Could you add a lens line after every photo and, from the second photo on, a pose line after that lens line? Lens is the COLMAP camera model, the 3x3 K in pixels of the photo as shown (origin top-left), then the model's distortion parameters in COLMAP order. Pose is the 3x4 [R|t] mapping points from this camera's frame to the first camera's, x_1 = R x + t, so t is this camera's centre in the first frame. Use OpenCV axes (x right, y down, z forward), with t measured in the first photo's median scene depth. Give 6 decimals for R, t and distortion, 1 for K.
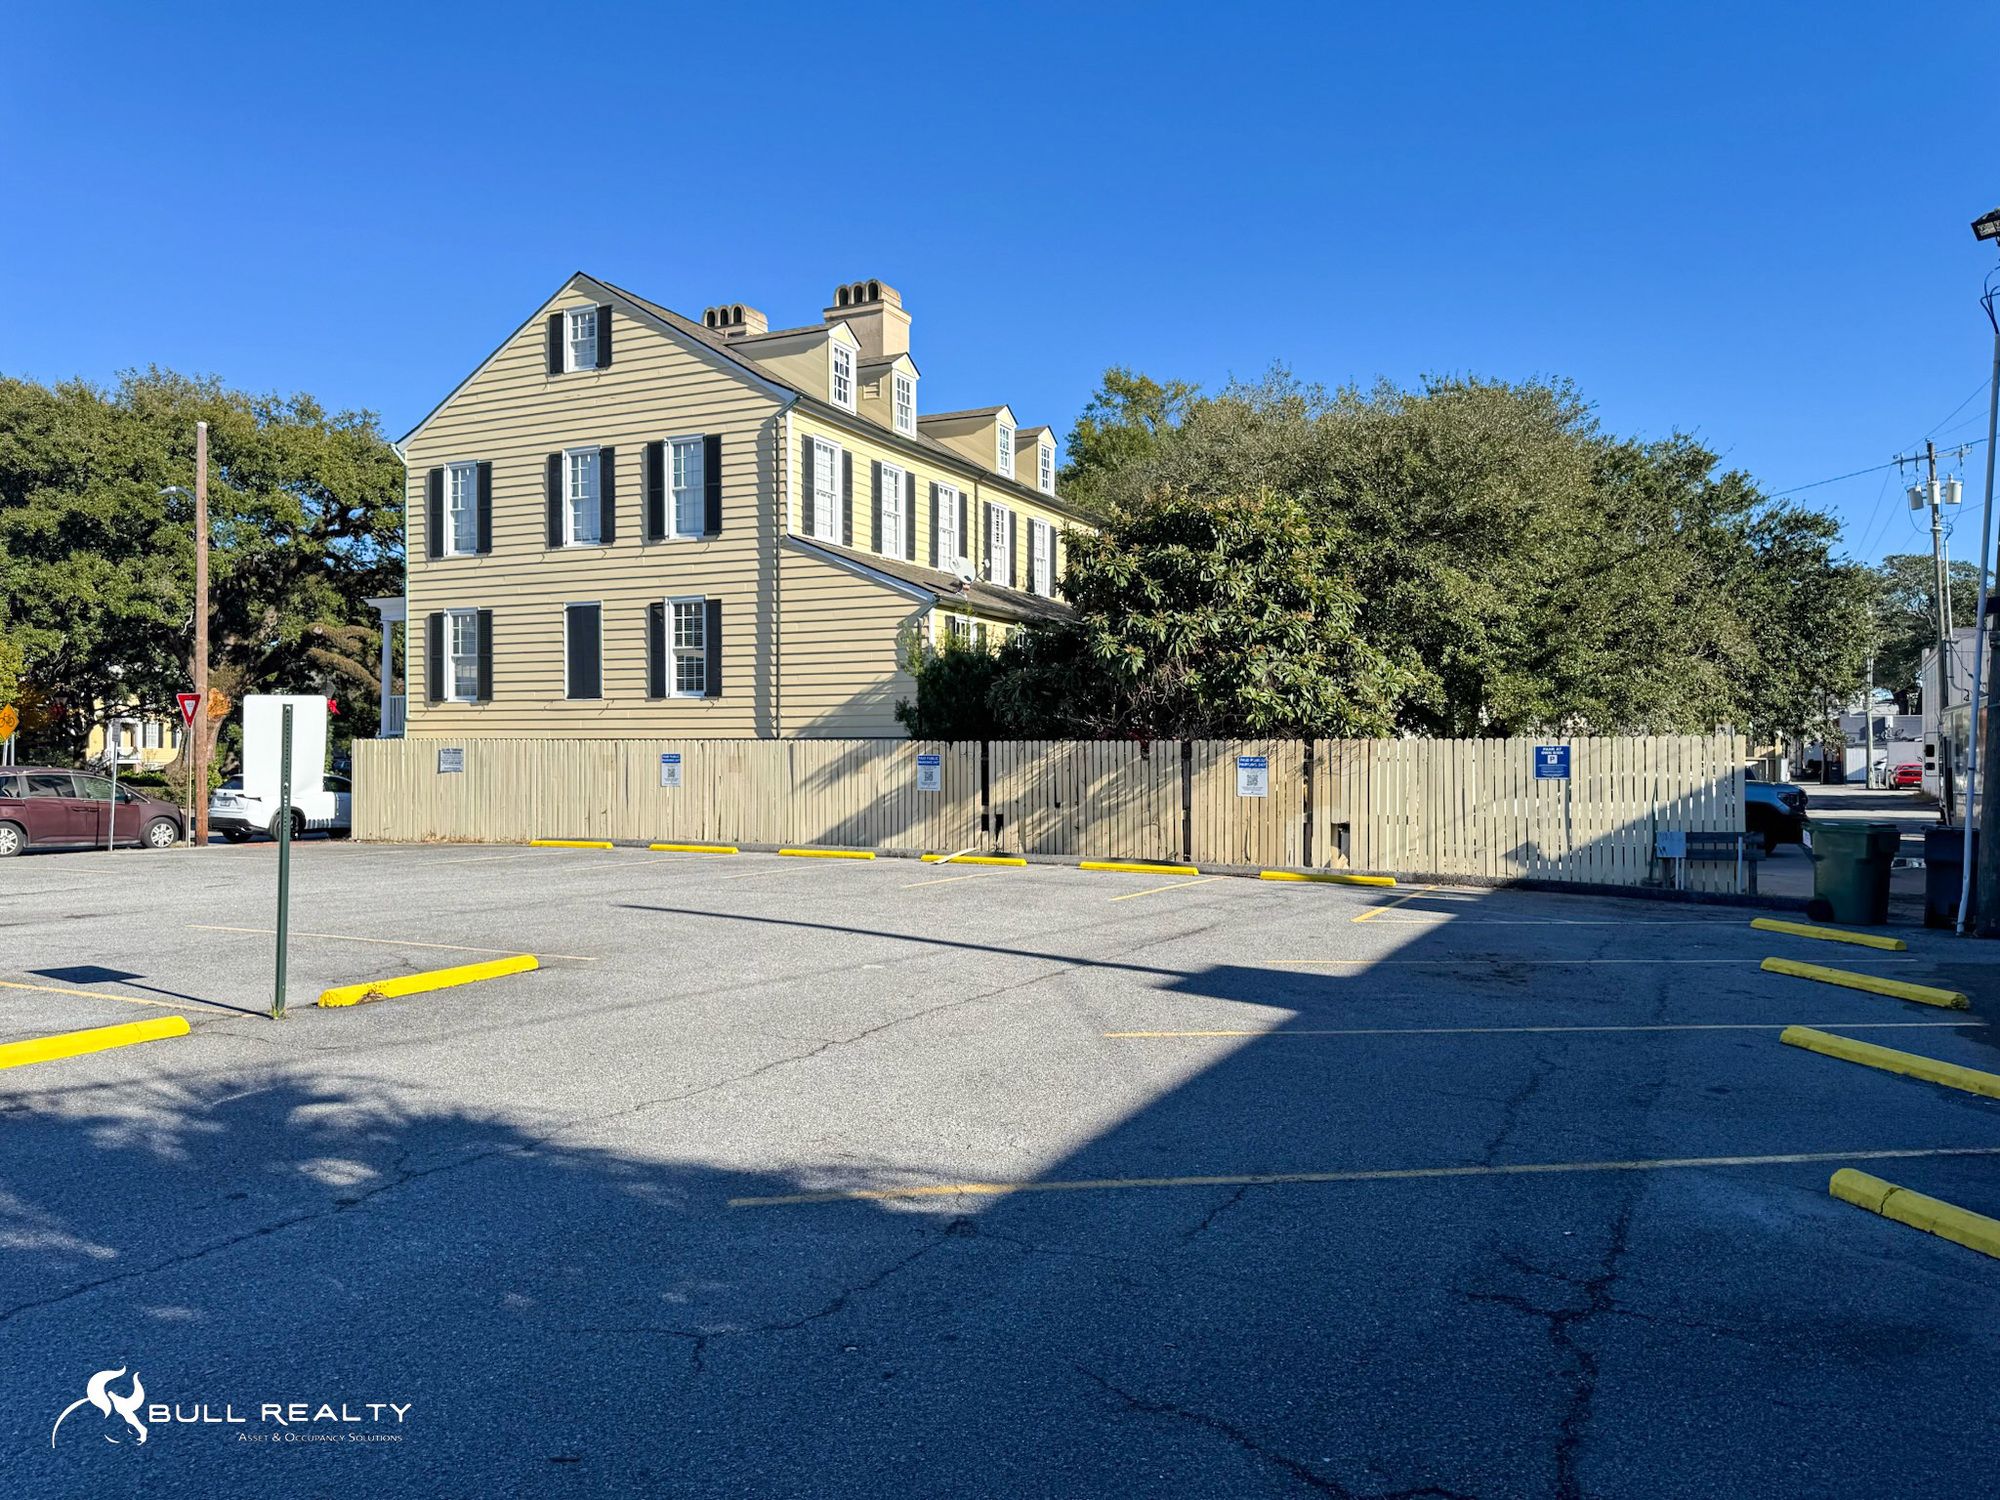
lens RADIAL K [[1393.7, 0, 1001.1], [0, 1393.7, 756.5], [0, 0, 1]] dist [0.165956, -0.281171]
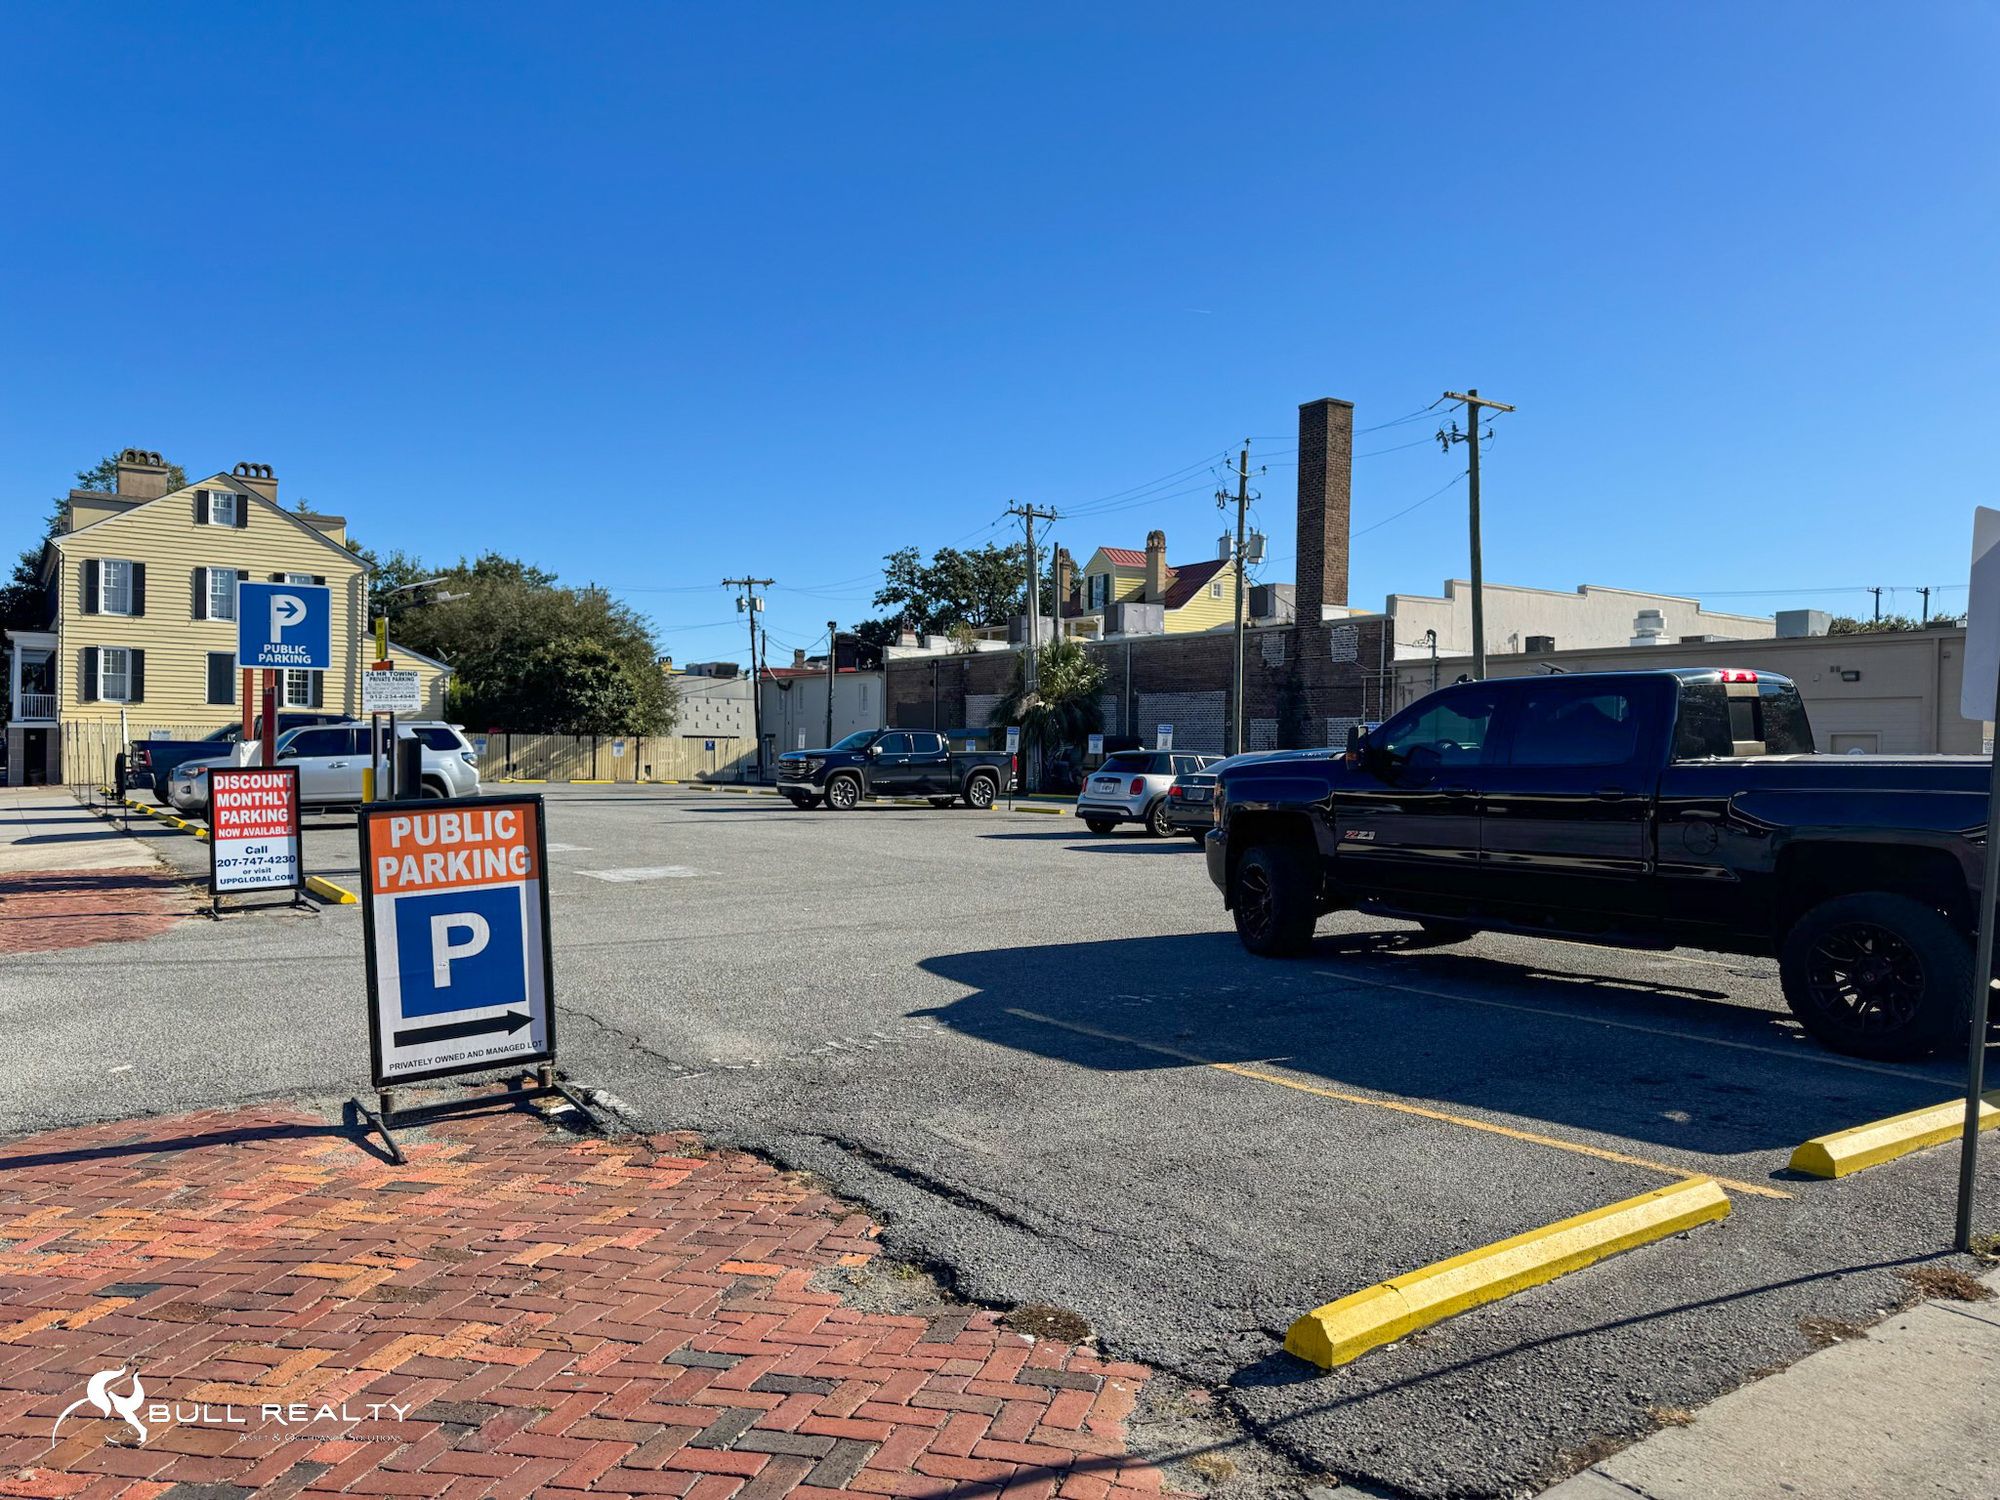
lens RADIAL K [[1393.7, 0, 1001.1], [0, 1393.7, 756.5], [0, 0, 1]] dist [0.165956, -0.281171]
pose [[0.475471, 0.003978, 0.879723, -1.547907], [-0.013399, 0.999907, 0.002720, 0.008141], [-0.879630, -0.013081, 0.475479, -0.821394]]
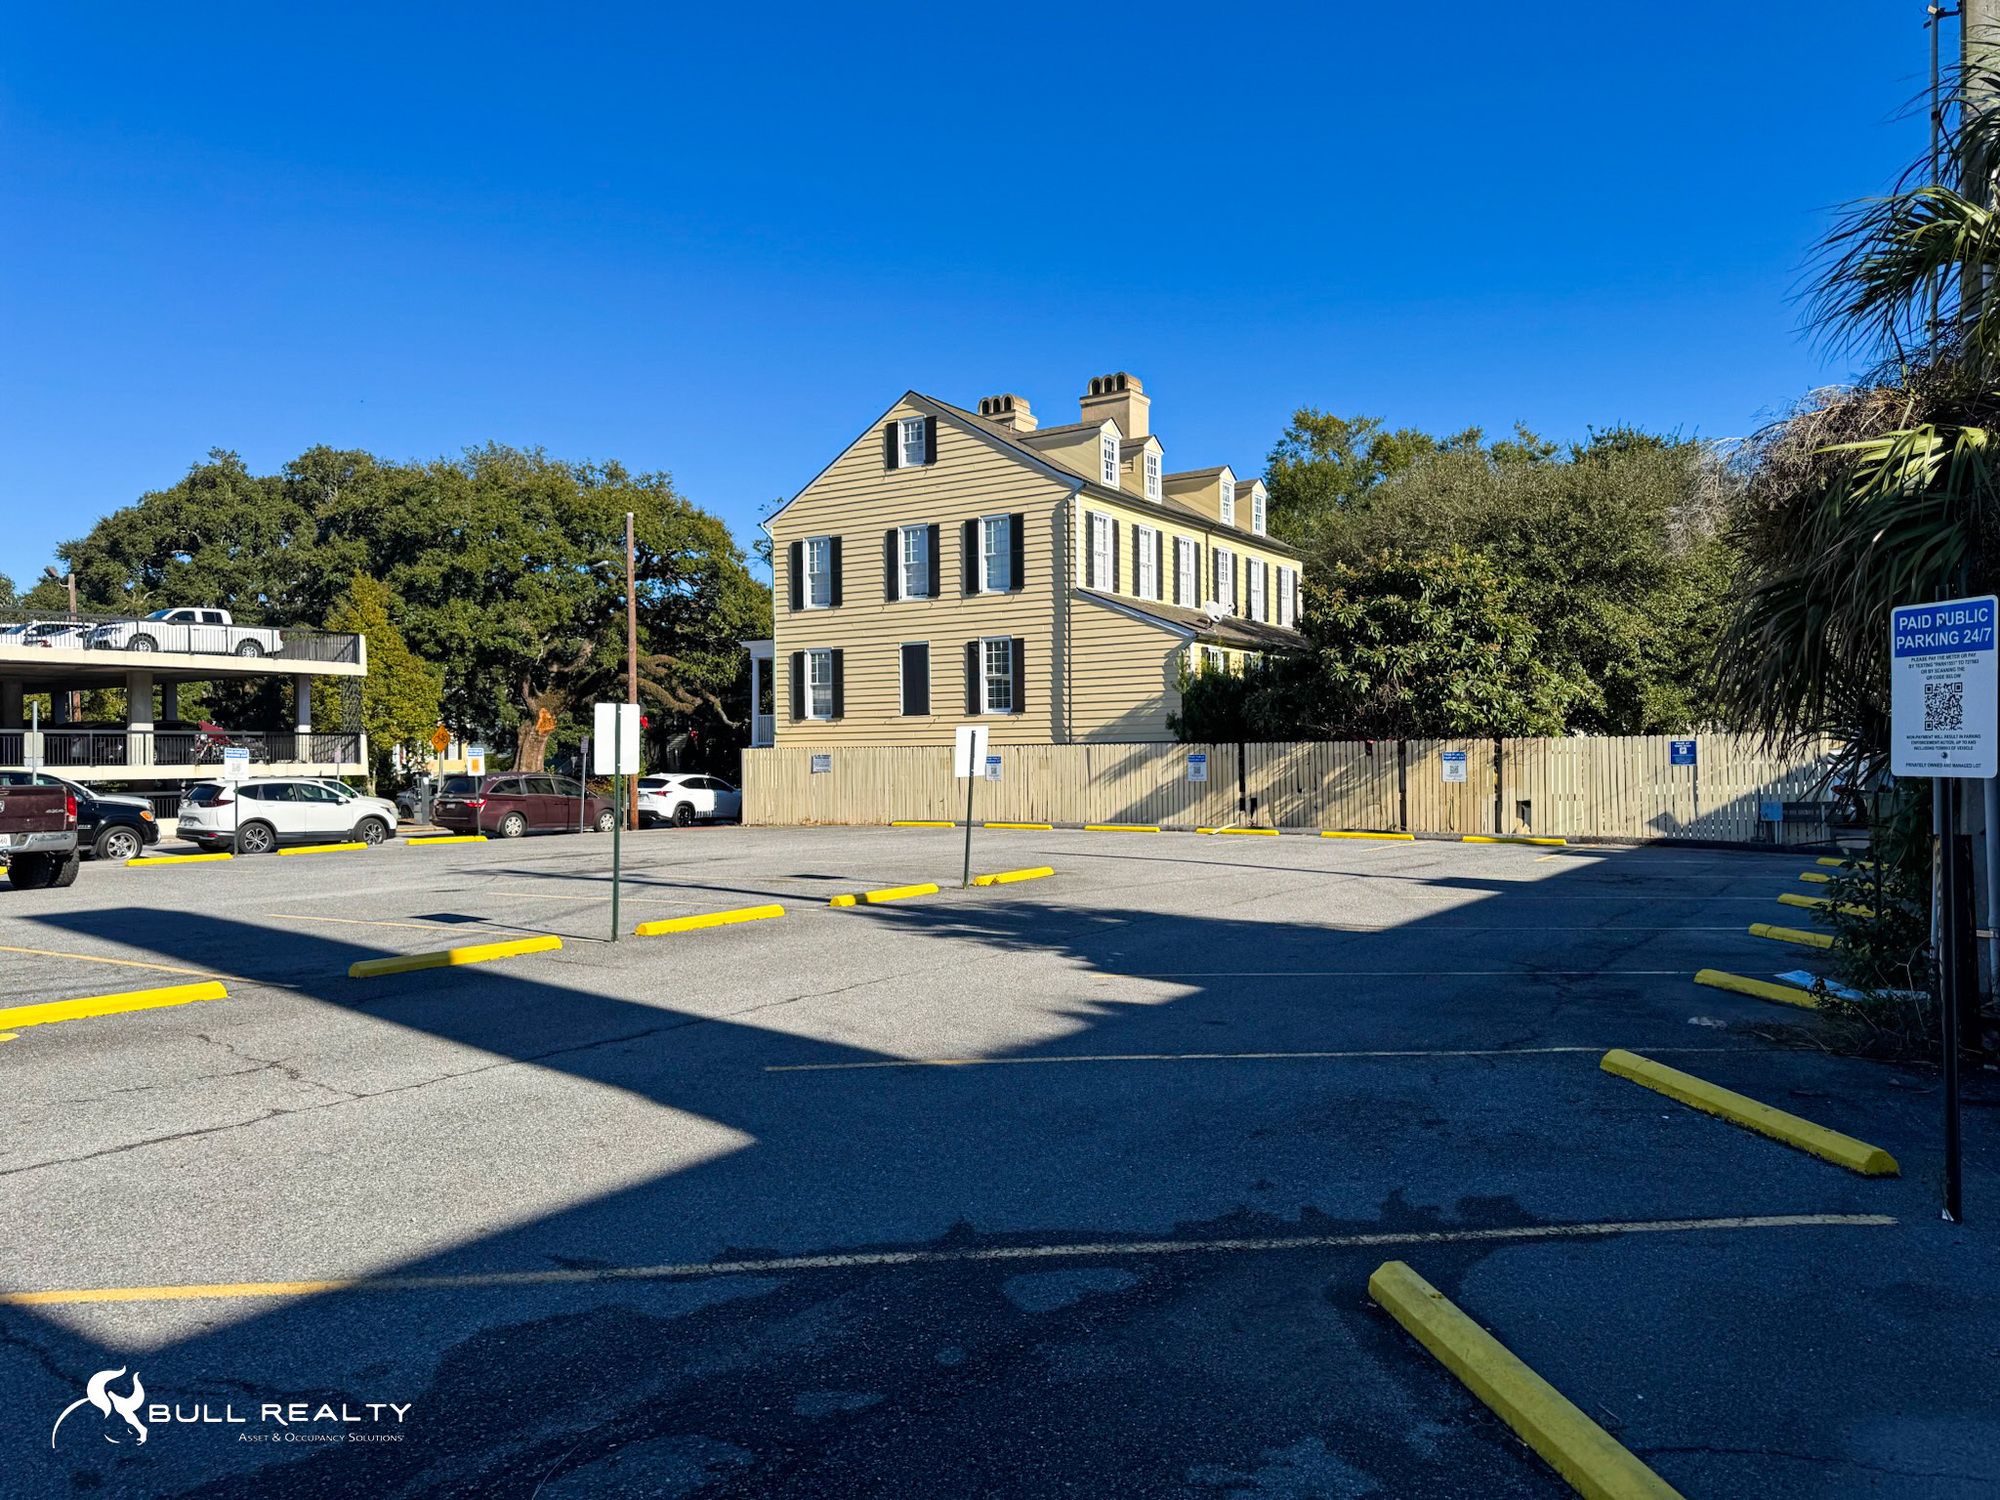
lens RADIAL K [[1393.7, 0, 1001.1], [0, 1393.7, 756.5], [0, 0, 1]] dist [0.165956, -0.281171]
pose [[0.993681, -0.013341, -0.111448, -0.078090], [0.013204, 0.999911, -0.001970, 0.000902], [0.111465, 0.000486, 0.993768, -0.304621]]
